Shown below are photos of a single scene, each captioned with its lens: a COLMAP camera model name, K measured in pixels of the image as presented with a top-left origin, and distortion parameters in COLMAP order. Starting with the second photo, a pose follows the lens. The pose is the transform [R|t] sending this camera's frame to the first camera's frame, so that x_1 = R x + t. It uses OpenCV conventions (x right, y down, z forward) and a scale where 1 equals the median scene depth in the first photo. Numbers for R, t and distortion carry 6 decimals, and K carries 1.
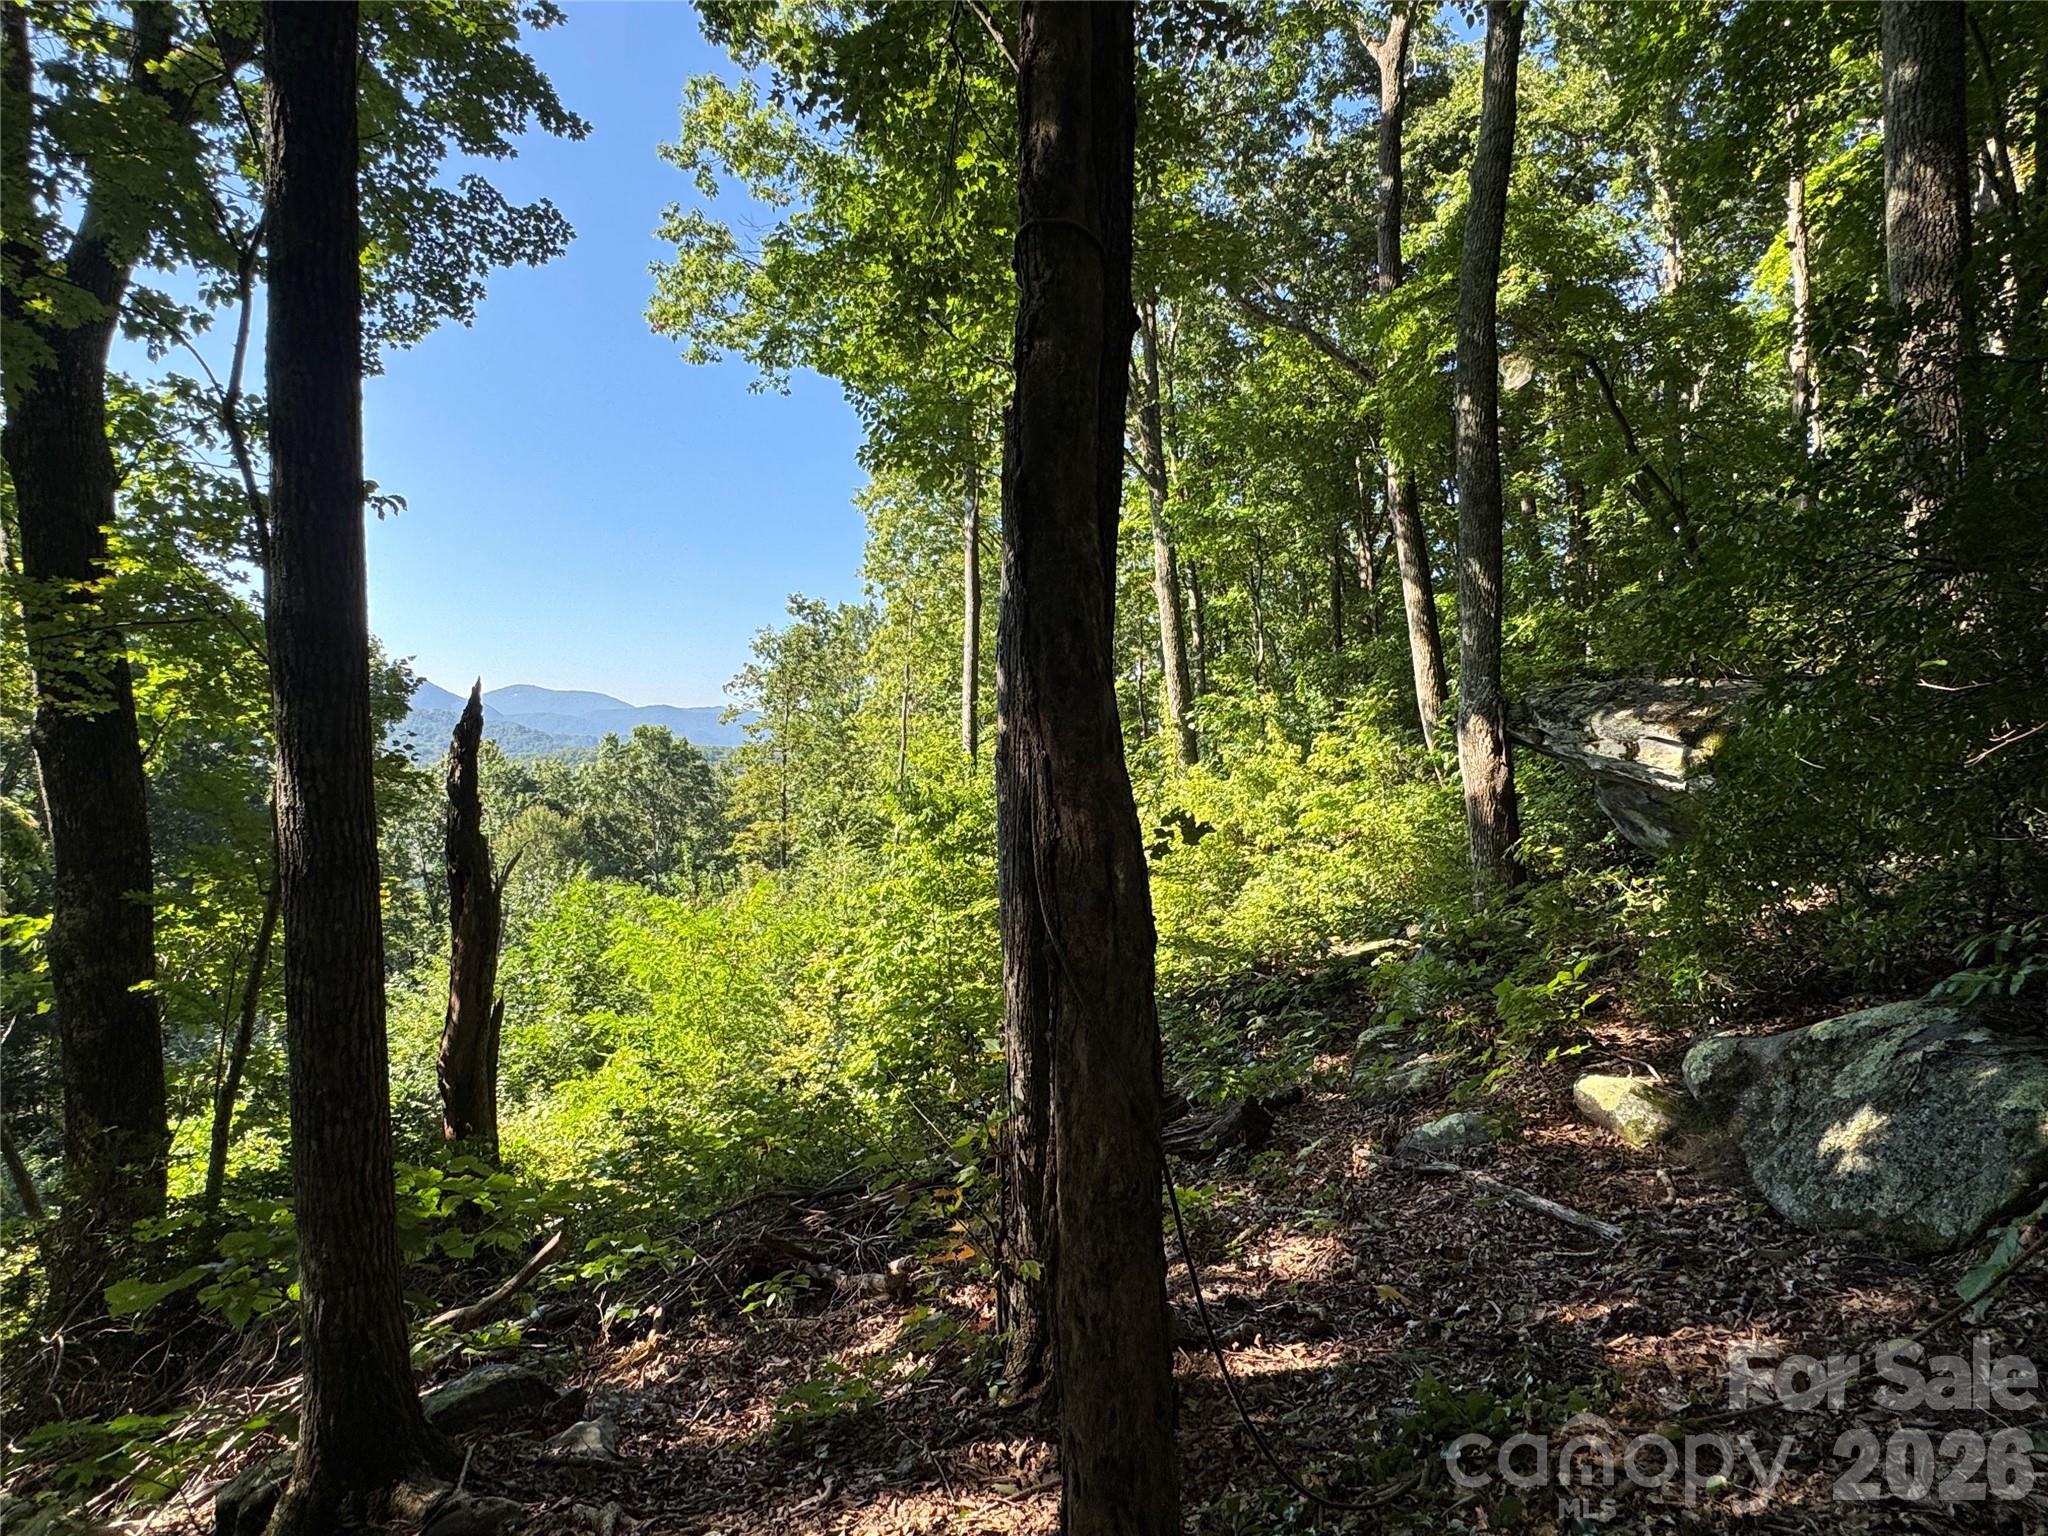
lens RADIAL K [[1117.2, 0, 1013.3], [0, 1117.2, 775.2], [0, 0, 1]] dist [-0.000299, 0.000850]
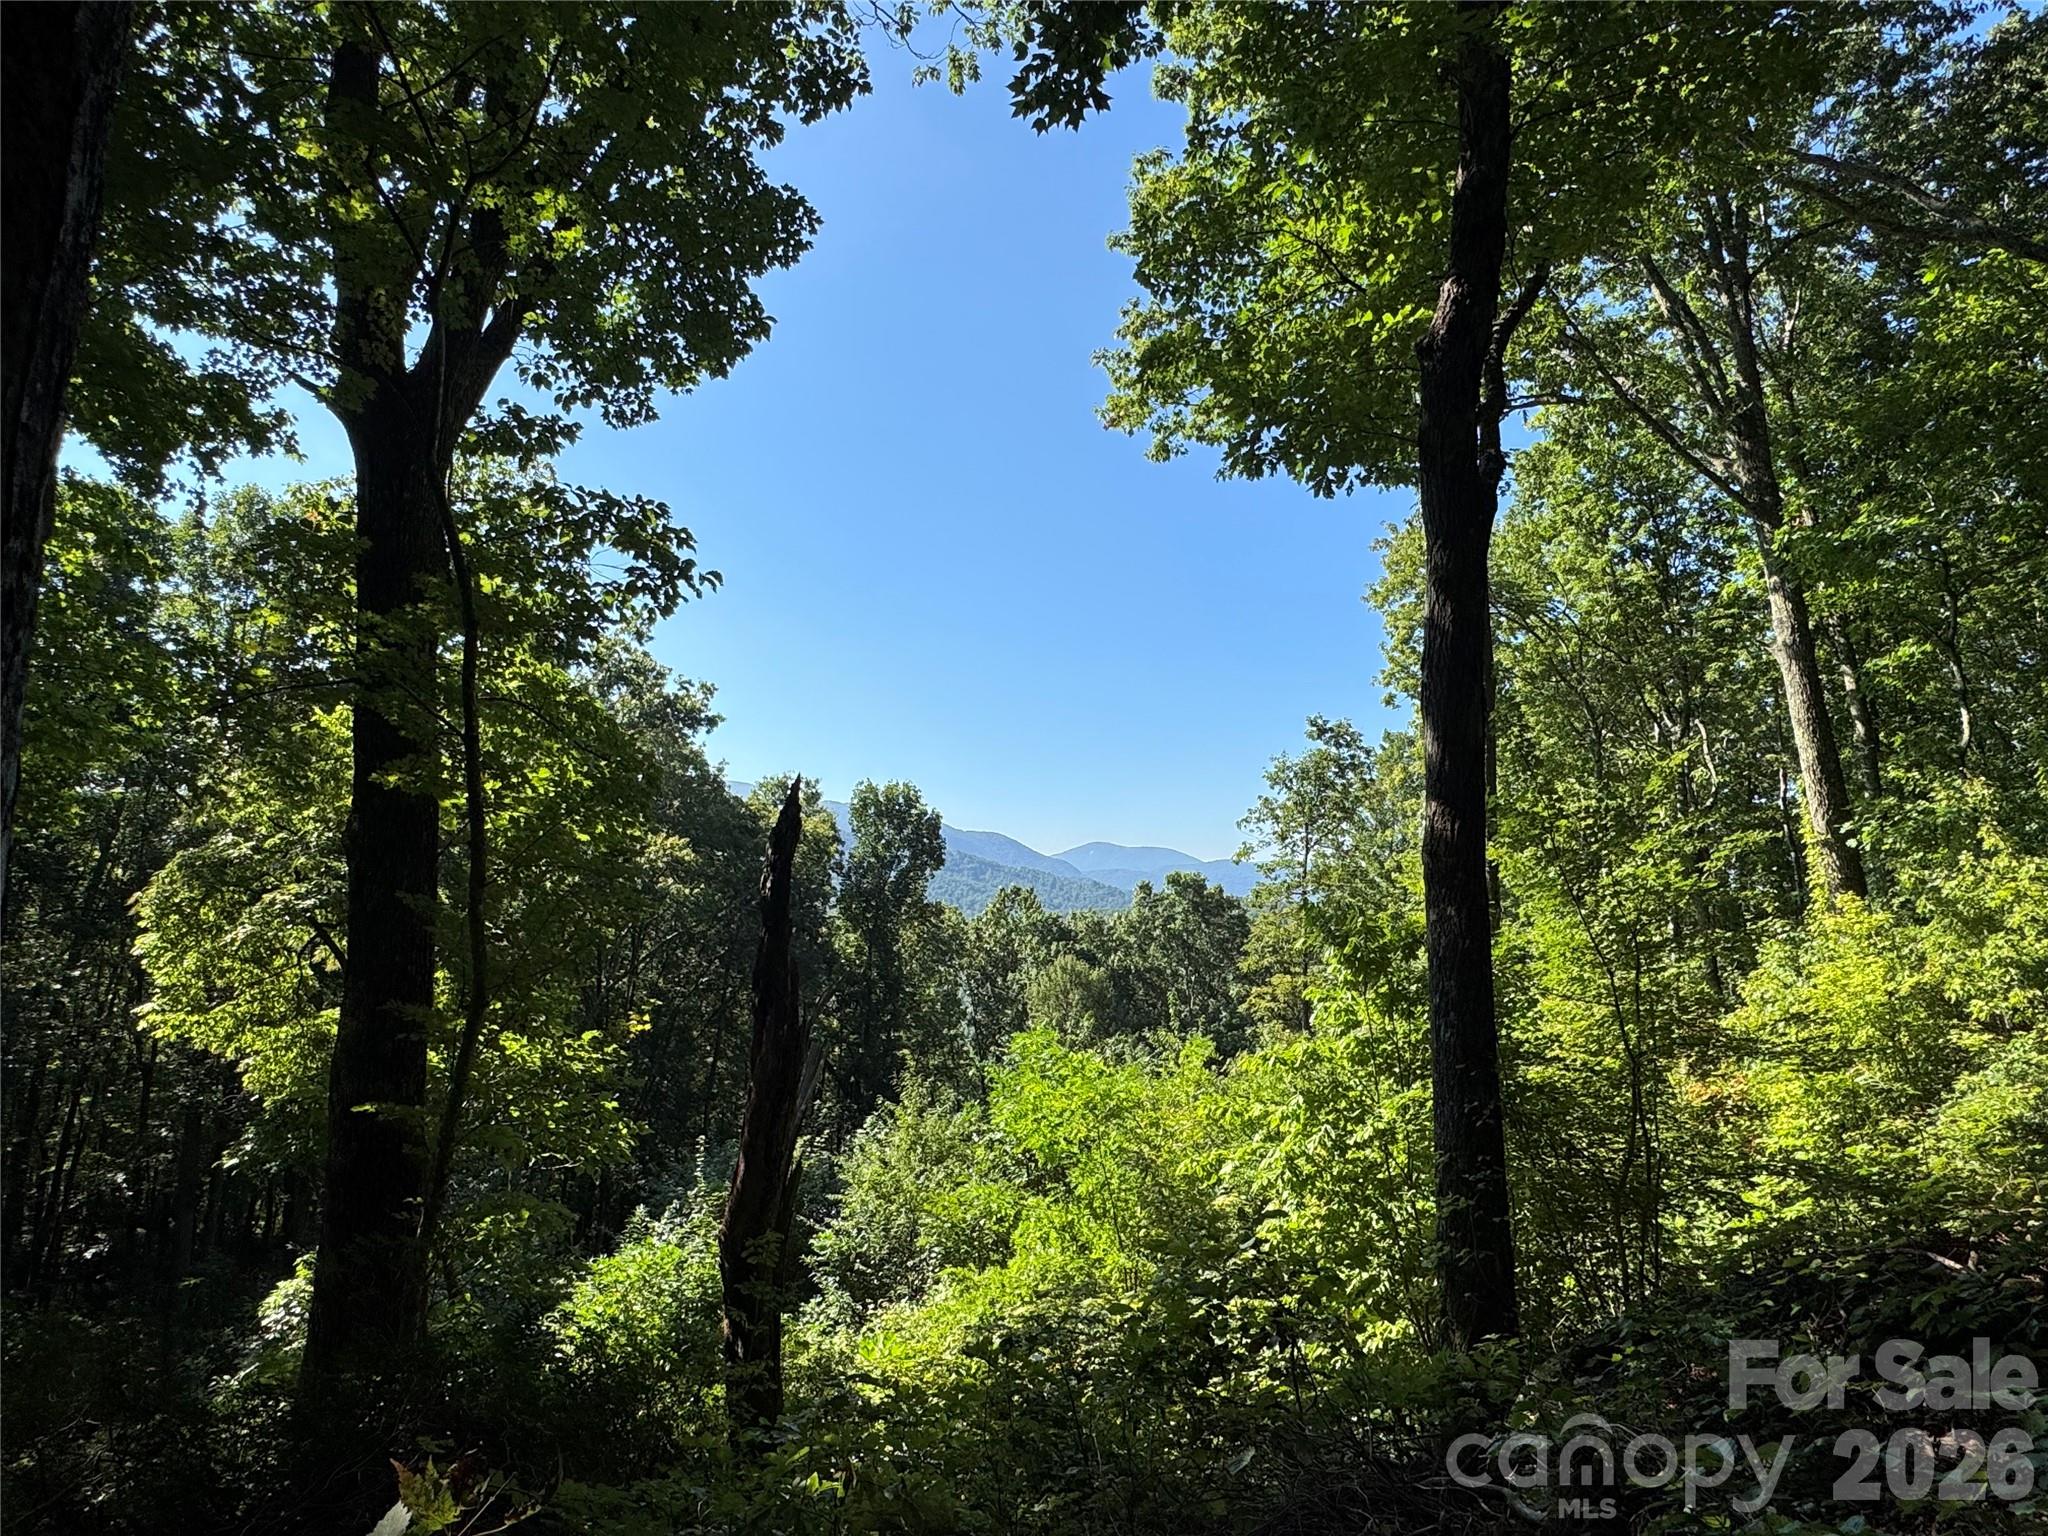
lens RADIAL K [[1182.2, 0, 1023.4], [0, 1182.2, 772.1], [0, 0, 1]] dist [0.000322, 0.000647]
pose [[0.888536, -0.053561, -0.455669, 0.044037], [-0.008129, 0.991169, -0.132356, 0.014549], [0.458735, 0.121307, 0.880254, 0.128748]]
